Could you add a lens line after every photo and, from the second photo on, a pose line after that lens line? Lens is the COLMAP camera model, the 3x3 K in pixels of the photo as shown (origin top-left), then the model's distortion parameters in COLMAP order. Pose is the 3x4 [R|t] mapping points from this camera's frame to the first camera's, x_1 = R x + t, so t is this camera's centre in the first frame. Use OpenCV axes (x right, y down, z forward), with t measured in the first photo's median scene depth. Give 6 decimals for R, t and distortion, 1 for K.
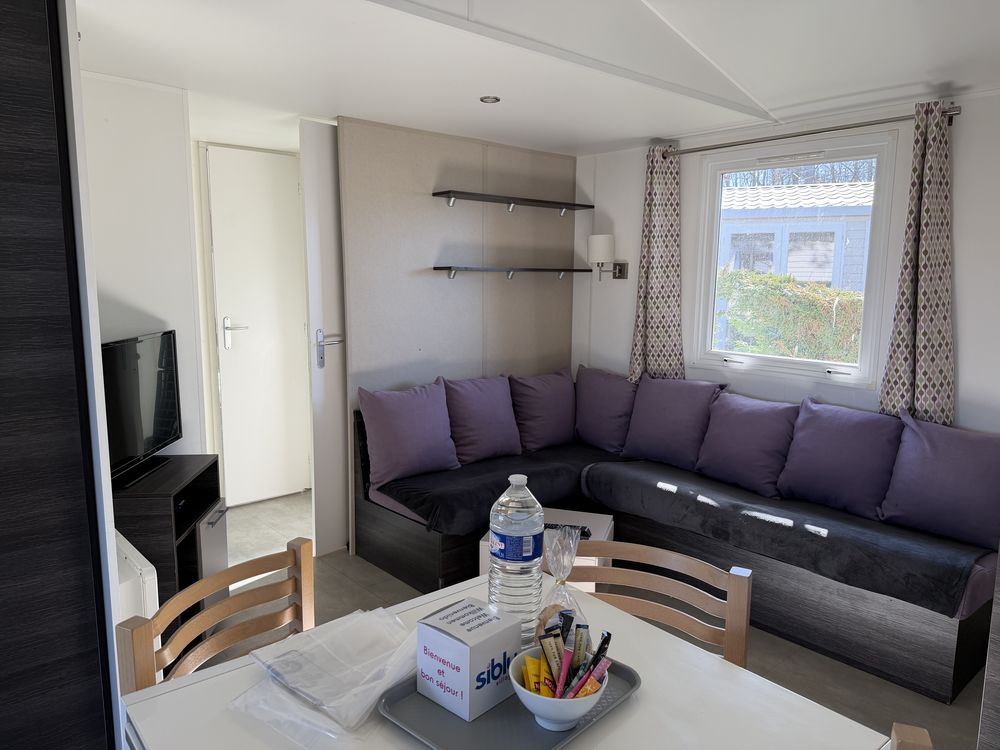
lens RADIAL K [[703.1, 0, 487.8], [0, 703.1, 381.3], [0, 0, 1]] dist [0.147089, -0.231975]
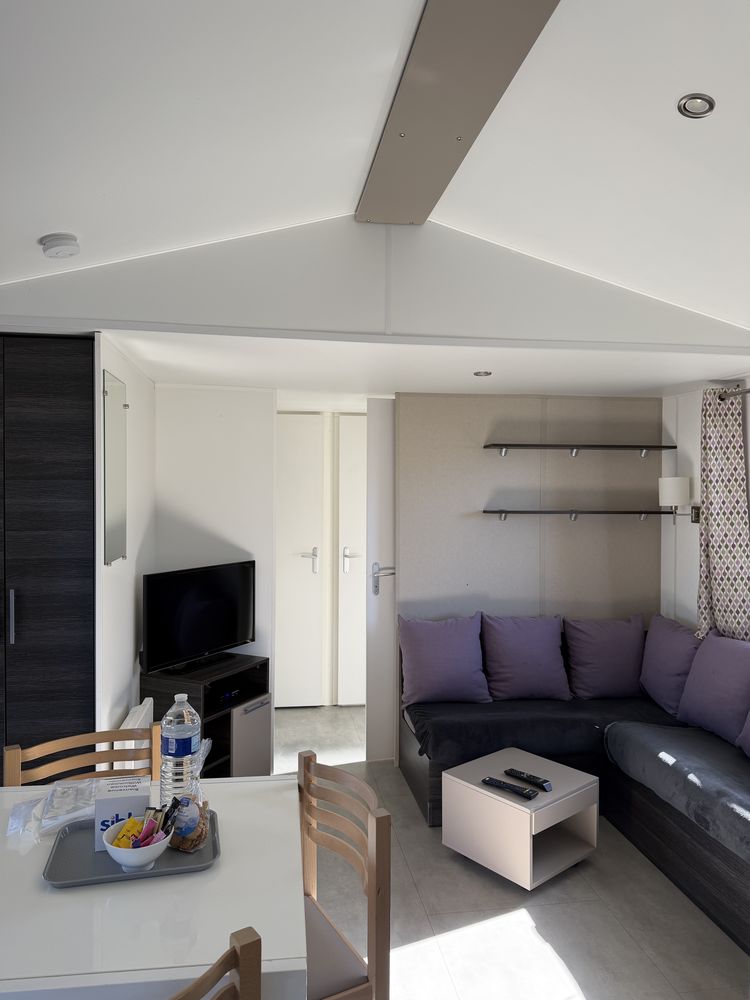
lens RADIAL K [[709.5, 0, 376.7], [0, 709.5, 503.5], [0, 0, 1]] dist [0.152802, -0.244246]
pose [[0.846650, 0.006614, -0.532109, 0.361214], [-0.078687, 0.990487, -0.112890, -0.033345], [0.526300, 0.137449, 0.839116, -0.017453]]
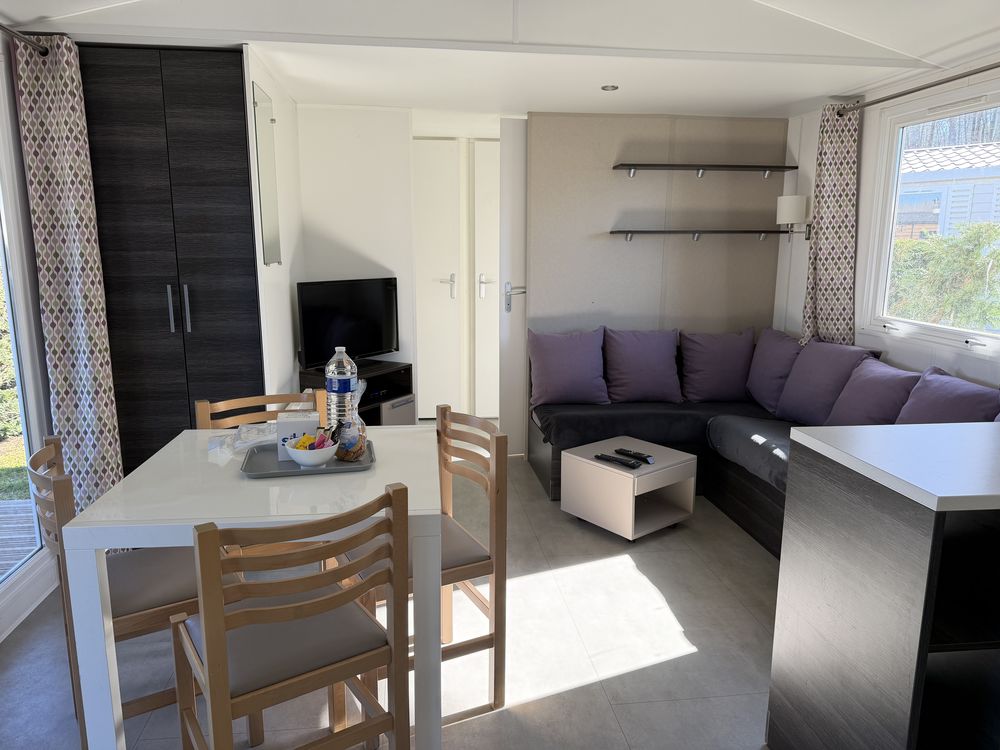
lens RADIAL K [[709.5, 0, 500.0], [0, 709.5, 375.0], [0, 0, 1]] dist [0.152802, -0.244246]
pose [[0.832692, 0.099194, -0.544779, 0.424740], [-0.082605, 0.995068, 0.054922, 0.023218], [0.547540, -0.000731, 0.836779, -0.081717]]
